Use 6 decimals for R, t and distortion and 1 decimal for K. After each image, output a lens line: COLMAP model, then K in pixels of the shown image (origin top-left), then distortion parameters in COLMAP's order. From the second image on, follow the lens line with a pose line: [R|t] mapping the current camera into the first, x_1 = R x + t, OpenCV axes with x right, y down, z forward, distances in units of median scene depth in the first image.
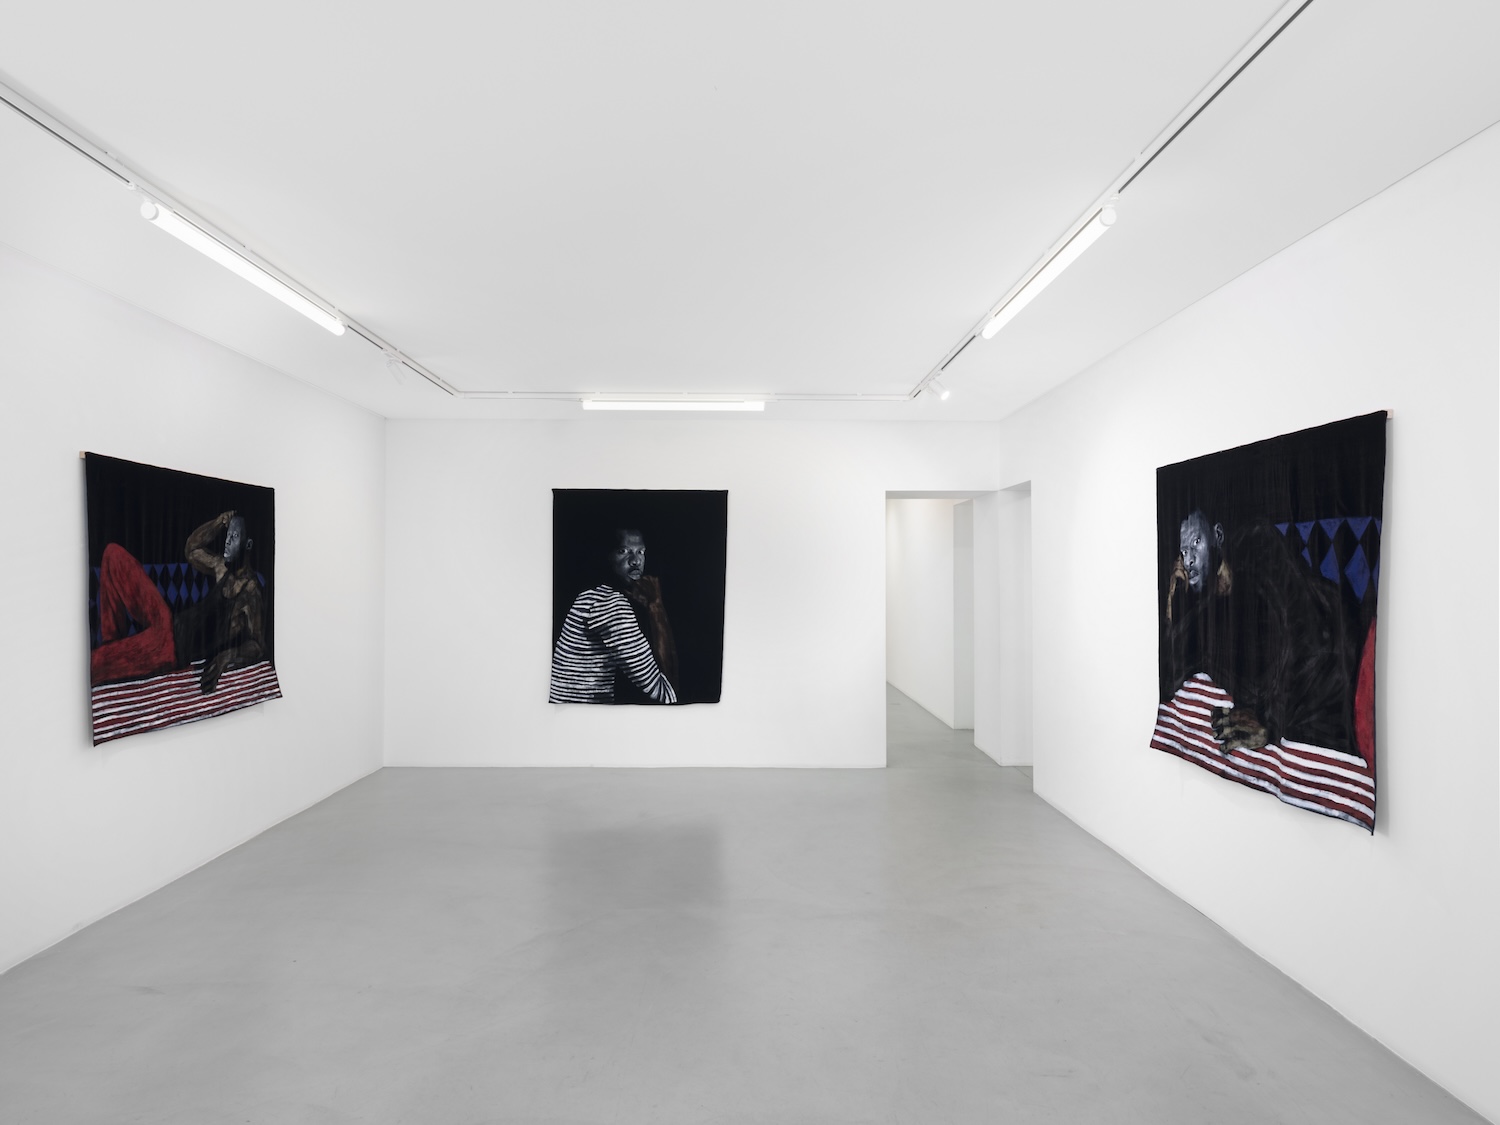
lens RADIAL K [[837.3, 0, 741.6], [0, 837.3, 568.8], [0, 0, 1]] dist [0.001320, -0.000548]
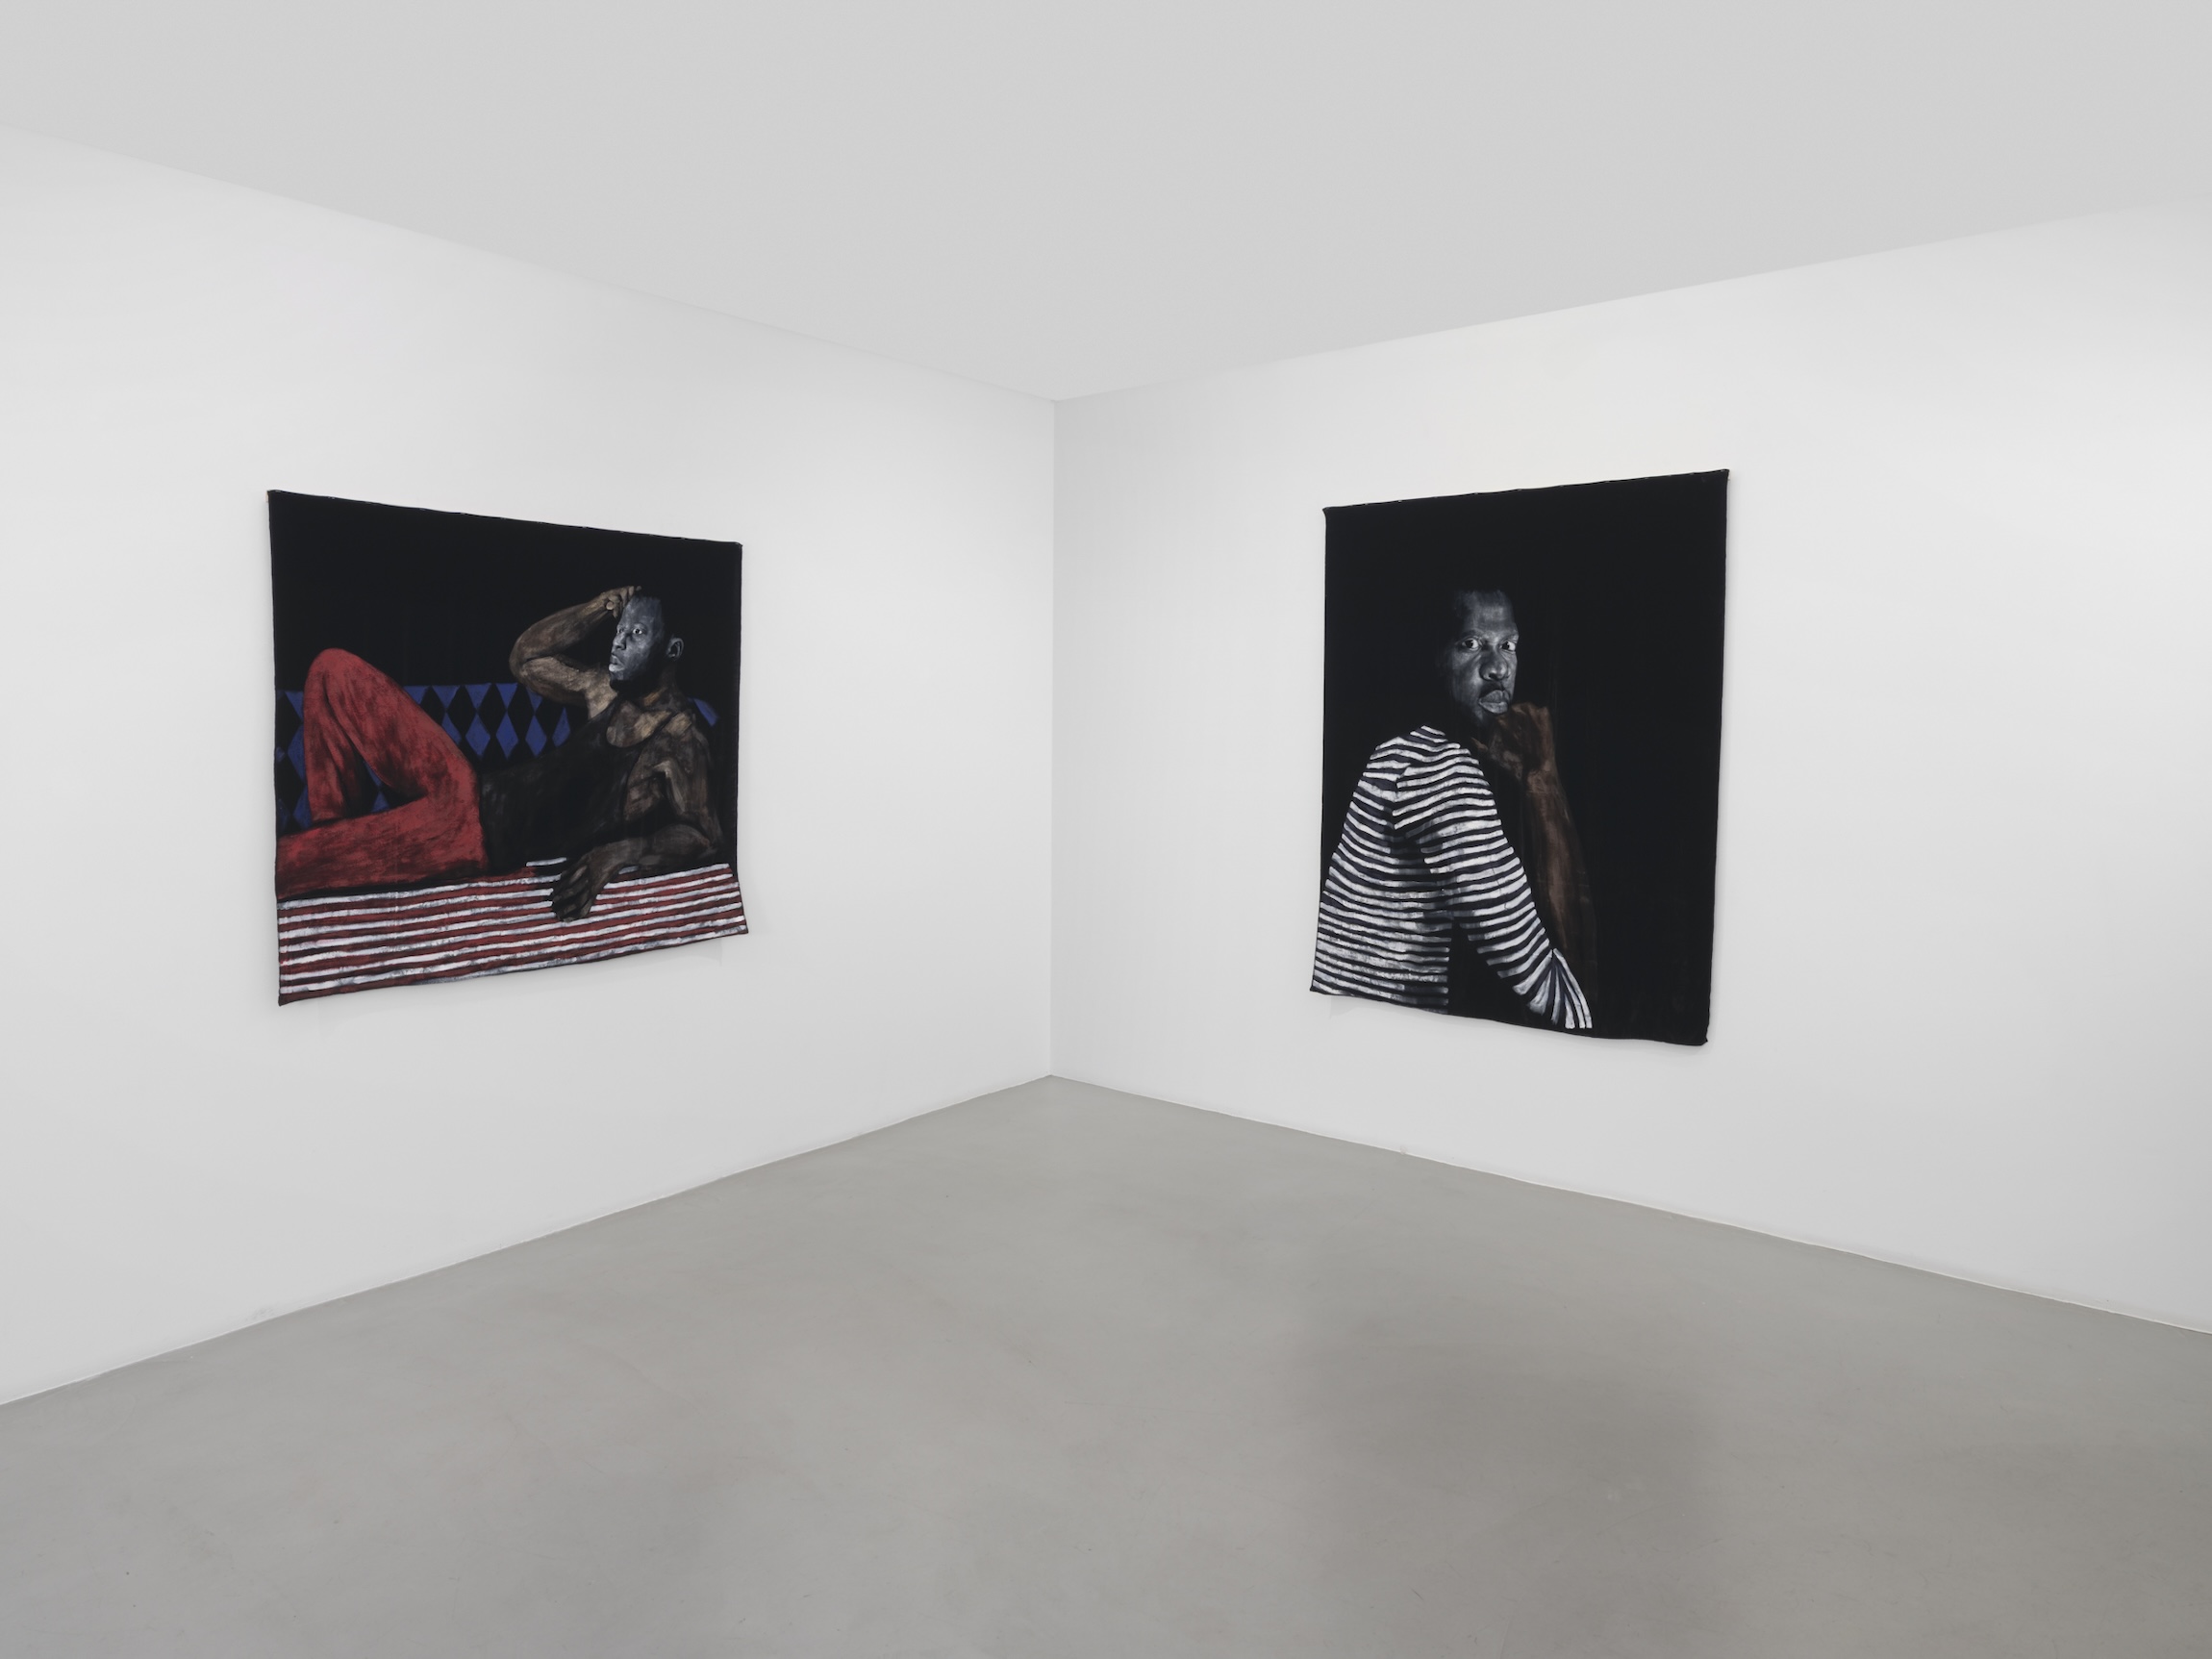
lens RADIAL K [[1450.8, 0, 1111.3], [0, 1450.8, 669.4], [0, 0, 1]] dist [-0.000261, 0.000262]
pose [[0.785327, -0.017654, -0.618830, 0.164521], [0.007281, 0.999788, -0.019282, 0.003724], [0.619039, 0.010637, 0.785288, 0.328583]]
